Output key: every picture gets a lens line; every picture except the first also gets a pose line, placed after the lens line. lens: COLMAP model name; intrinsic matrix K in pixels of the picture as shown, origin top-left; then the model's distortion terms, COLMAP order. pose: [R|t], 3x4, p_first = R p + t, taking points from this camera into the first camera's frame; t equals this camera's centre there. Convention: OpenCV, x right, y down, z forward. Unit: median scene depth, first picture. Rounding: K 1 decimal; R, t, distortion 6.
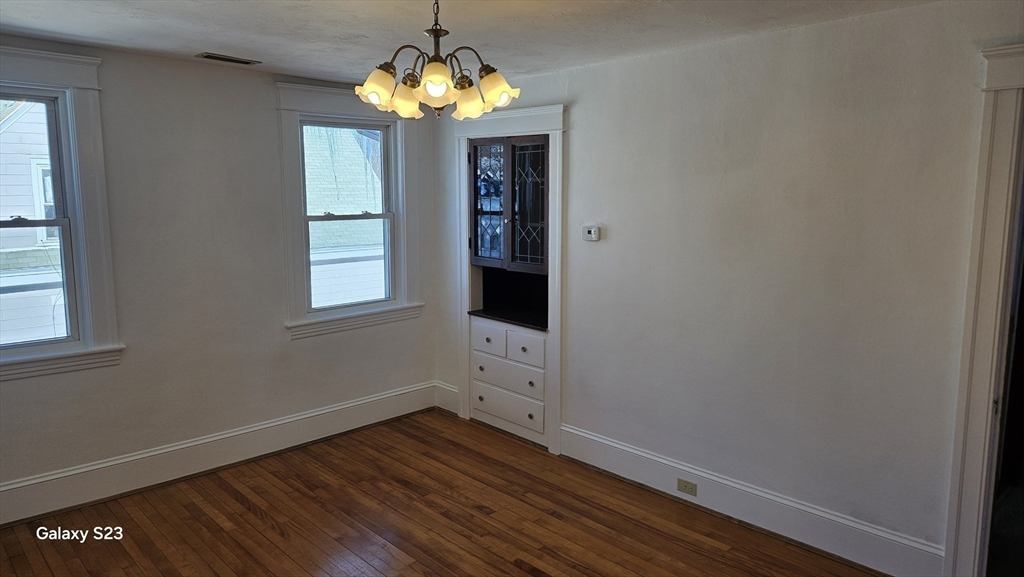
lens RADIAL K [[681.4, 0, 510.4], [0, 681.4, 280.3], [0, 0, 1]] dist [0.039487, -0.011662]
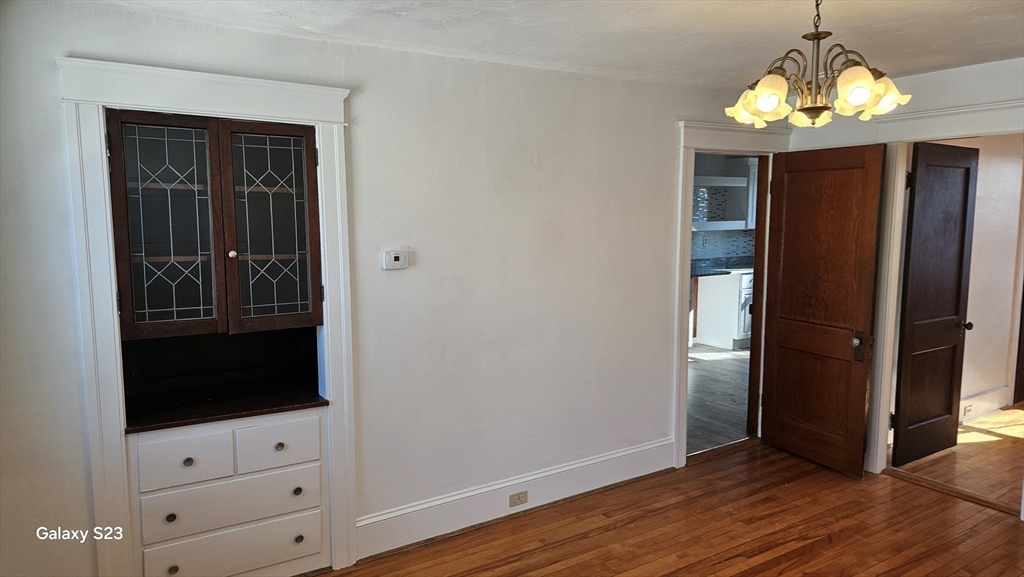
lens RADIAL K [[681.4, 0, 510.8], [0, 681.4, 292.8], [0, 0, 1]] dist [0.039487, -0.011662]
pose [[0.184881, -0.113790, 0.976151, -0.629762], [0.132390, 0.987104, 0.089992, -0.083127], [-0.973803, 0.112595, 0.197561, 0.700678]]
